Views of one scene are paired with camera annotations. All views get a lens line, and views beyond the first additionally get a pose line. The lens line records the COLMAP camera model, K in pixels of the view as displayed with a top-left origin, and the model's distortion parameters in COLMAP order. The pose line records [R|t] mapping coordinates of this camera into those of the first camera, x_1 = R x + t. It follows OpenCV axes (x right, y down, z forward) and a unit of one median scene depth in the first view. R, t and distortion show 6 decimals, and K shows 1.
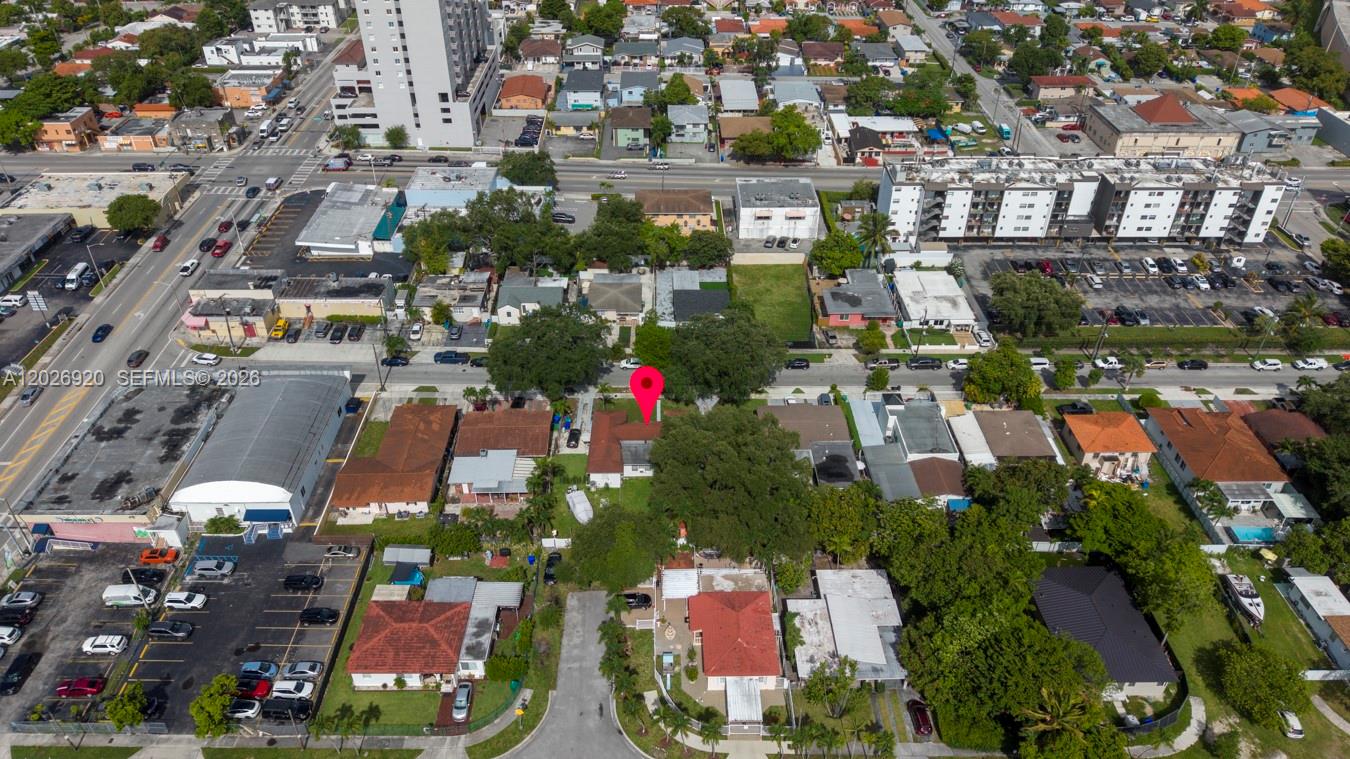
lens RADIAL K [[906.3, 0, 676.7], [0, 906.3, 383.0], [0, 0, 1]] dist [0.055014, -0.061465]
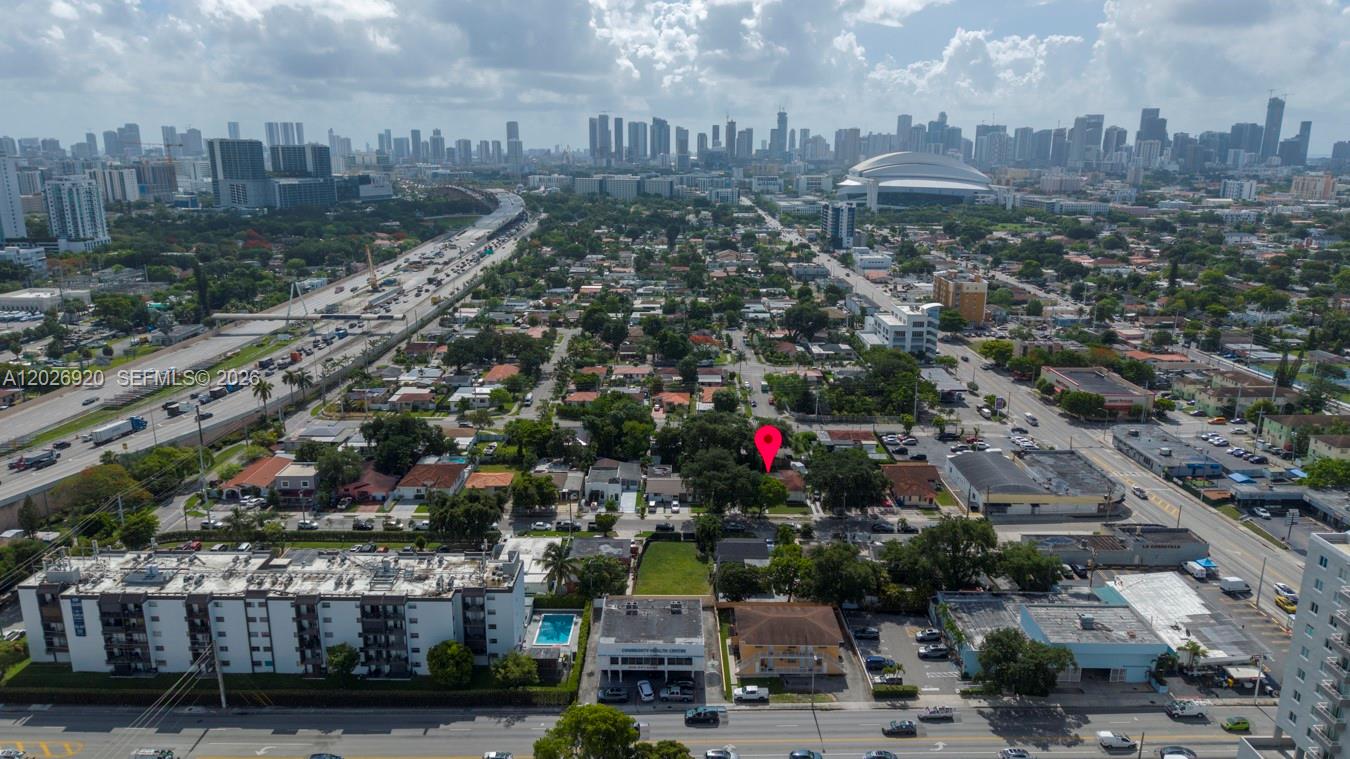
lens RADIAL K [[906.3, 0, 676.7], [0, 906.3, 383.0], [0, 0, 1]] dist [0.055014, -0.061465]
pose [[-0.999765, -0.014100, 0.016456, 0.102388], [0.003527, 0.643368, 0.765549, -1.206126], [-0.021382, 0.765427, -0.643167, 1.763995]]
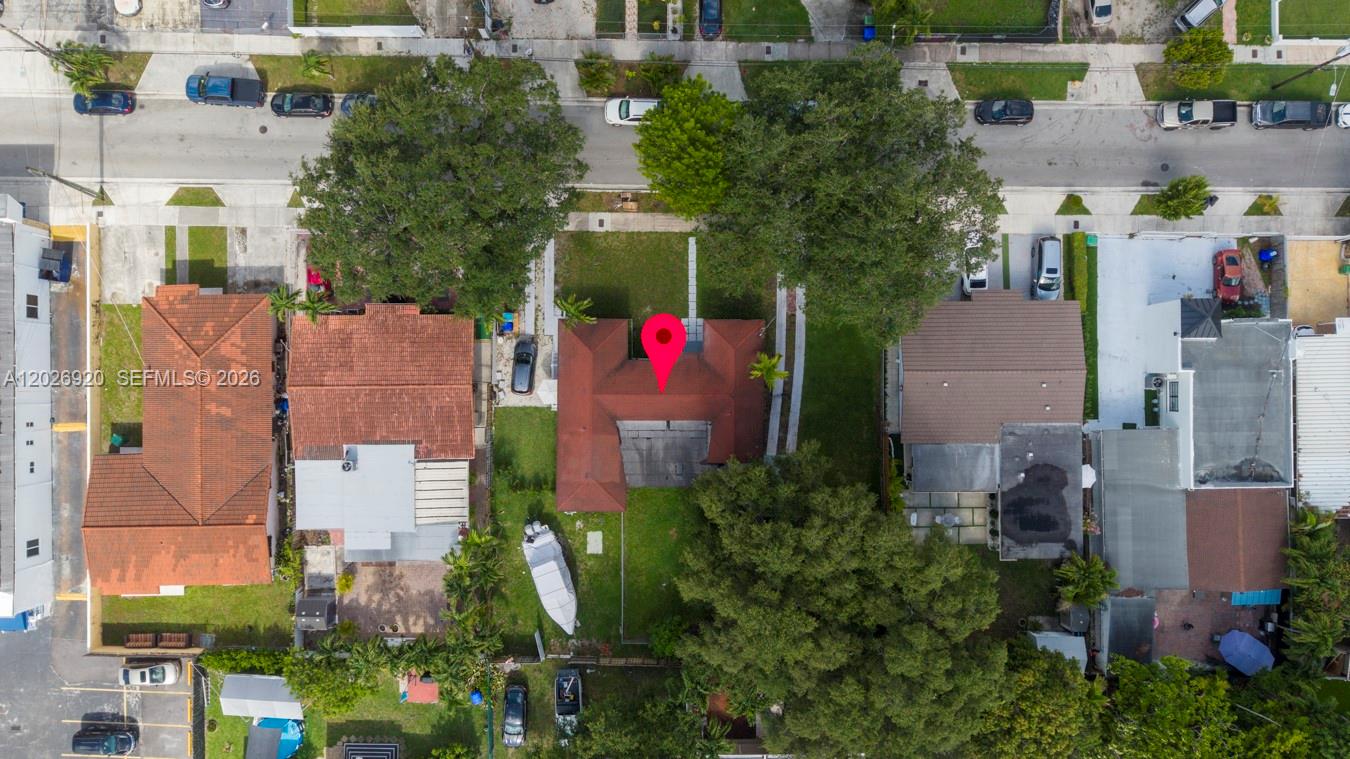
lens RADIAL K [[906.3, 0, 676.7], [0, 906.3, 383.0], [0, 0, 1]] dist [0.055014, -0.061465]
pose [[0.999800, 0.016971, -0.010536, -0.021750], [-0.001367, 0.584312, 0.811528, -0.322698], [0.019928, -0.811352, 0.584218, 0.657770]]
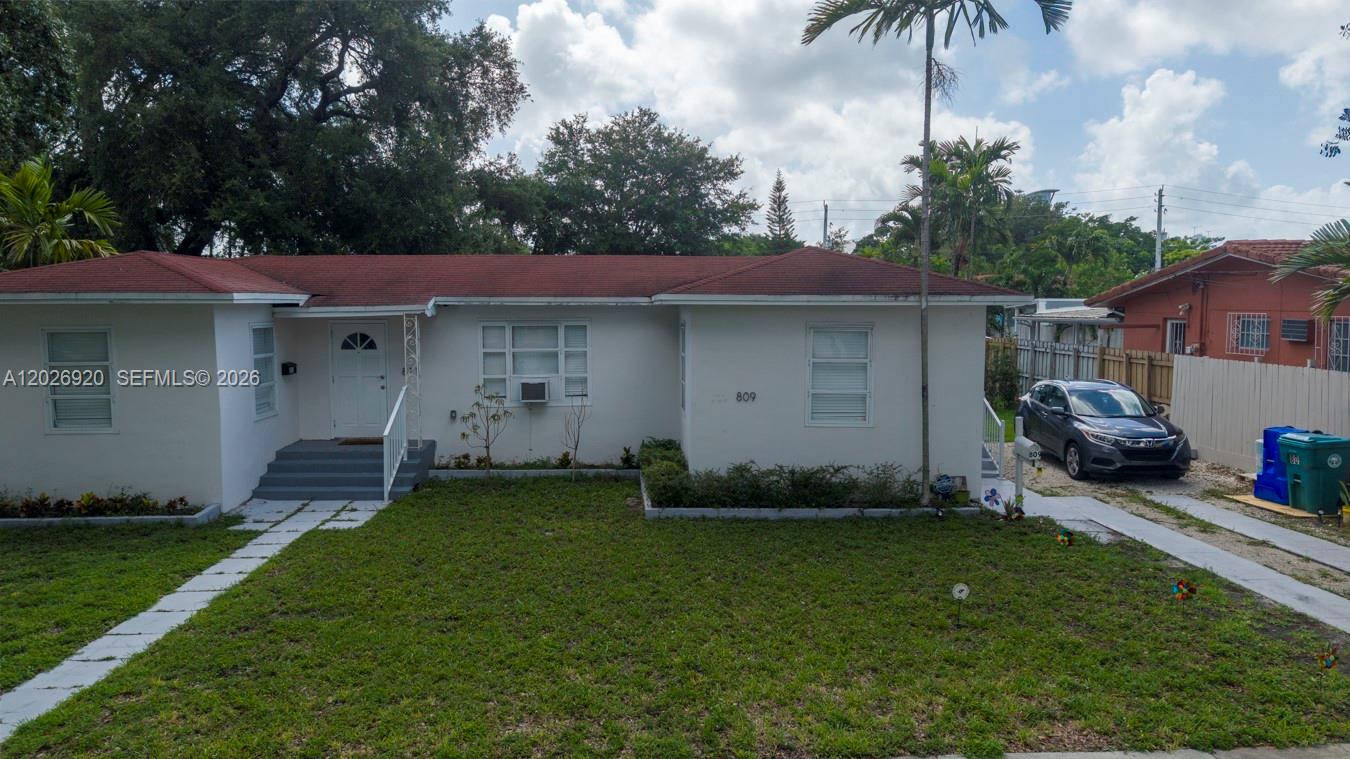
lens RADIAL K [[906.3, 0, 676.7], [0, 906.3, 383.0], [0, 0, 1]] dist [0.055014, -0.061465]
pose [[-0.999033, 0.001283, -0.043938, -0.049974], [-0.027348, 0.764424, 0.644134, -0.018477], [0.034414, 0.644713, -0.763650, 1.020575]]
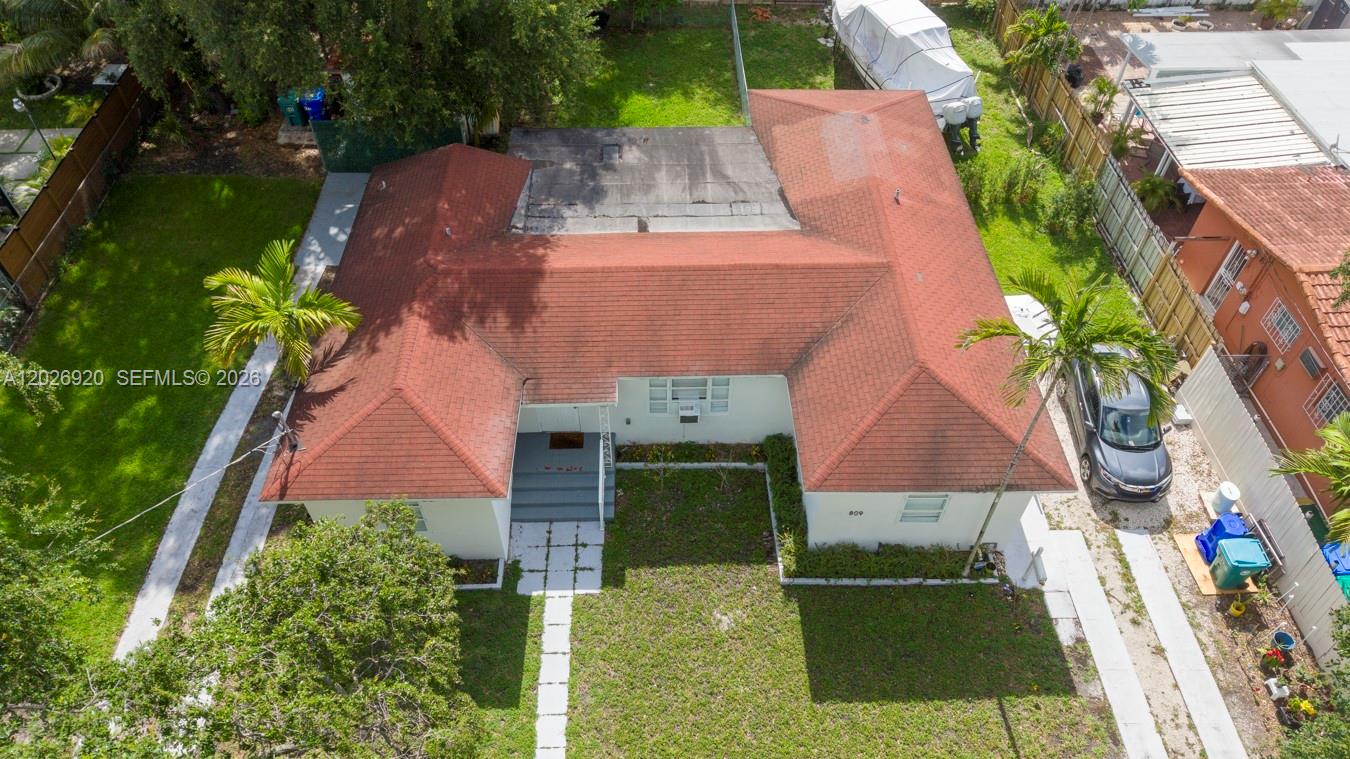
lens RADIAL K [[906.3, 0, 676.7], [0, 906.3, 383.0], [0, 0, 1]] dist [0.055014, -0.061465]
pose [[-0.999839, 0.000437, -0.017934, -0.033474], [-0.017767, 0.114118, 0.993308, -0.088051], [0.002481, 0.993467, -0.114092, 0.950313]]
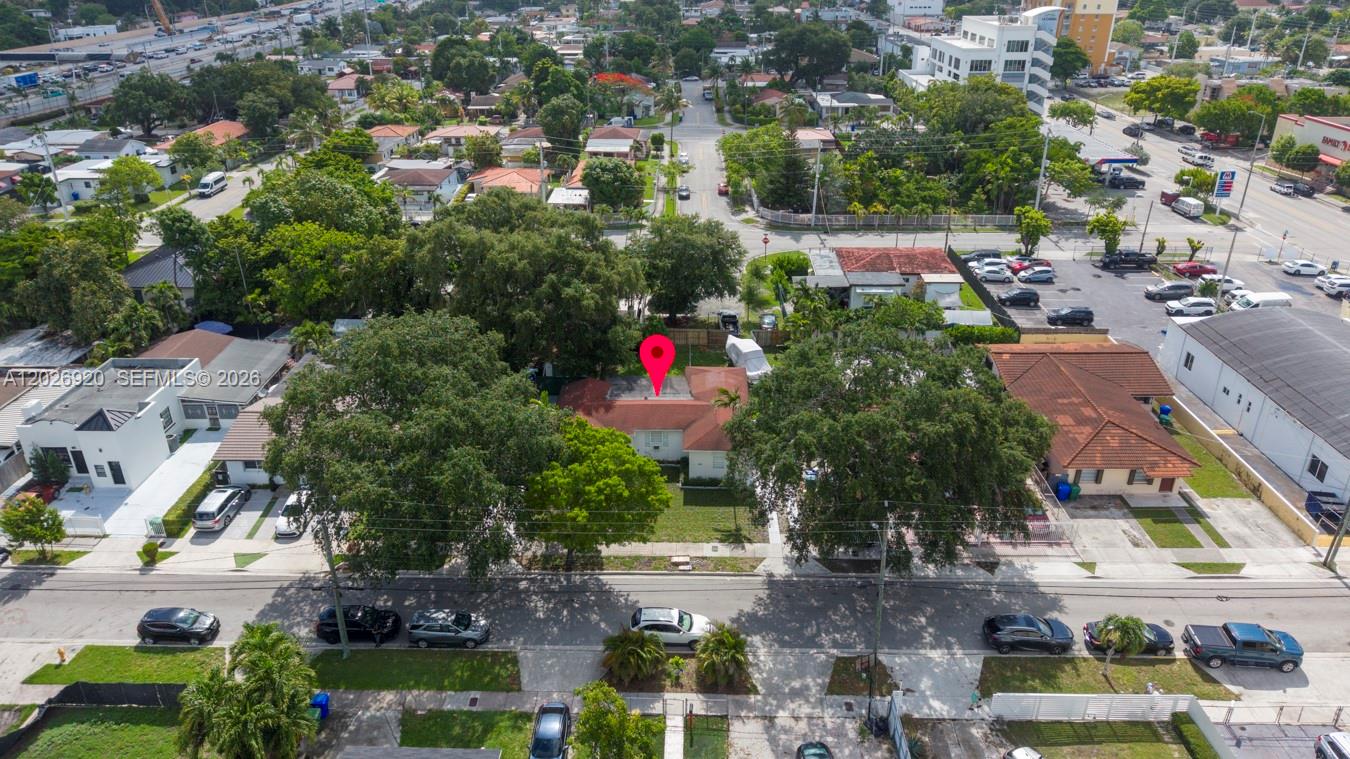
lens RADIAL K [[906.3, 0, 676.7], [0, 906.3, 383.0], [0, 0, 1]] dist [0.055014, -0.061465]
pose [[-0.999376, -0.017048, 0.030935, -0.062291], [0.018915, 0.481348, 0.876325, -0.374457], [-0.029830, 0.876364, -0.480725, 1.135133]]
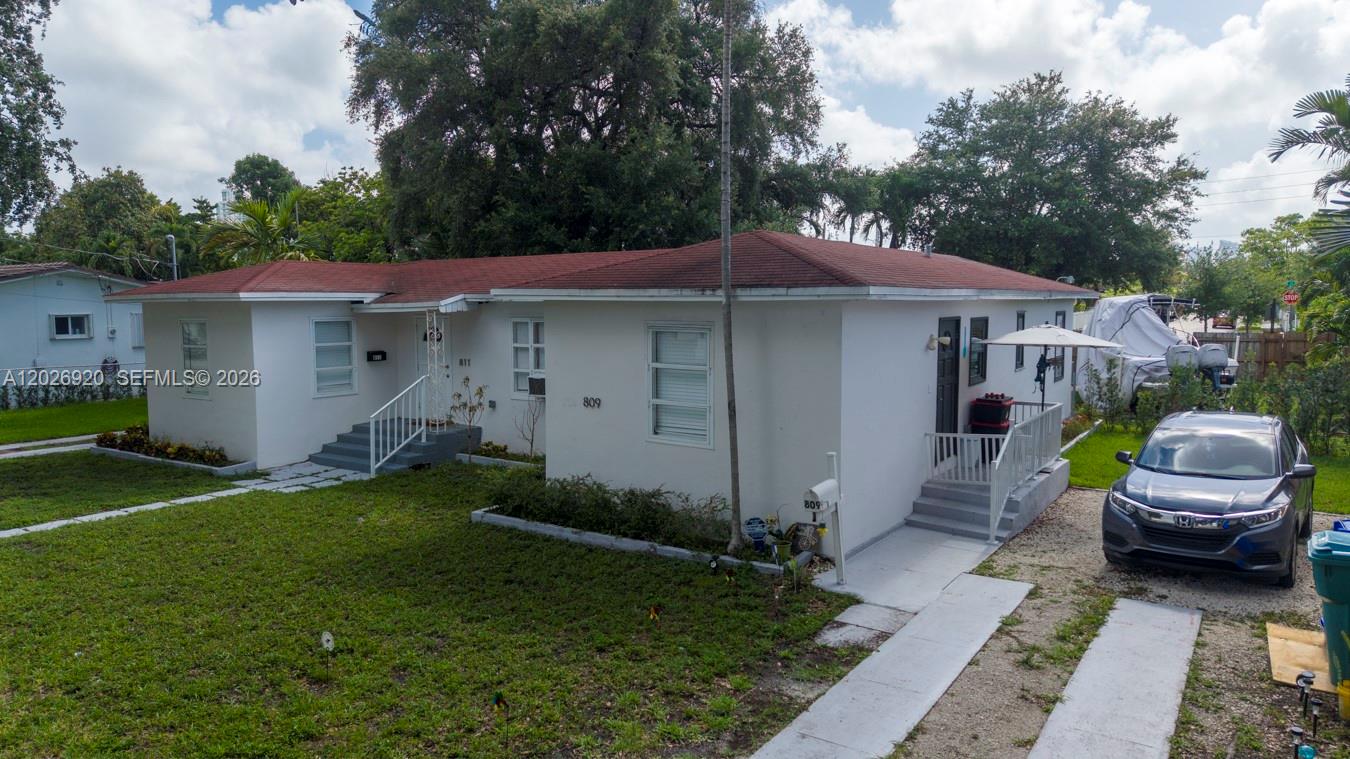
lens RADIAL K [[906.3, 0, 676.7], [0, 906.3, 383.0], [0, 0, 1]] dist [0.055014, -0.061465]
pose [[-0.828954, -0.049962, 0.557081, -0.111091], [0.322785, 0.770671, 0.549433, -0.003219], [-0.456777, 0.635272, -0.622724, 0.999028]]
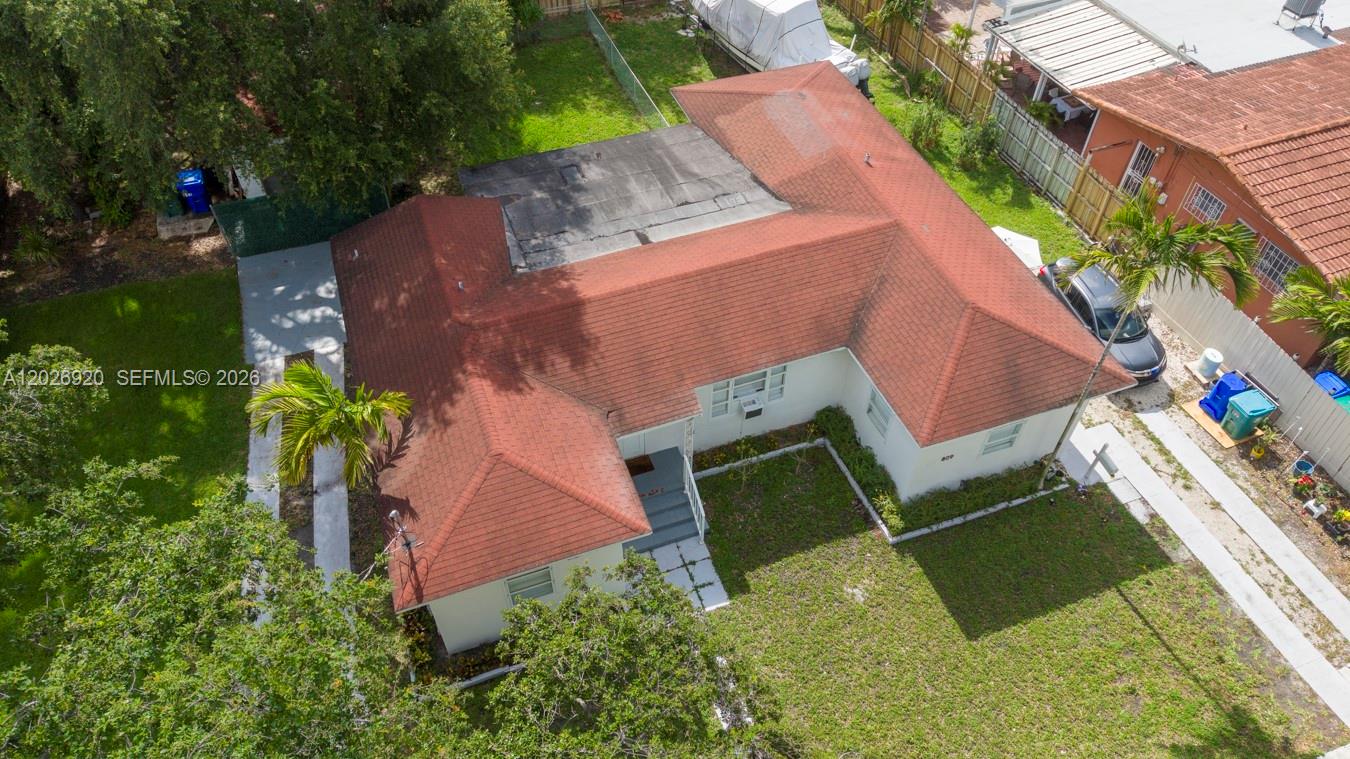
lens RADIAL K [[906.3, 0, 676.7], [0, 906.3, 383.0], [0, 0, 1]] dist [0.055014, -0.061465]
pose [[-0.941153, 0.242140, -0.235796, 0.005333], [-0.205252, 0.144803, 0.967938, -0.083008], [0.268521, 0.959375, -0.086582, 0.944371]]
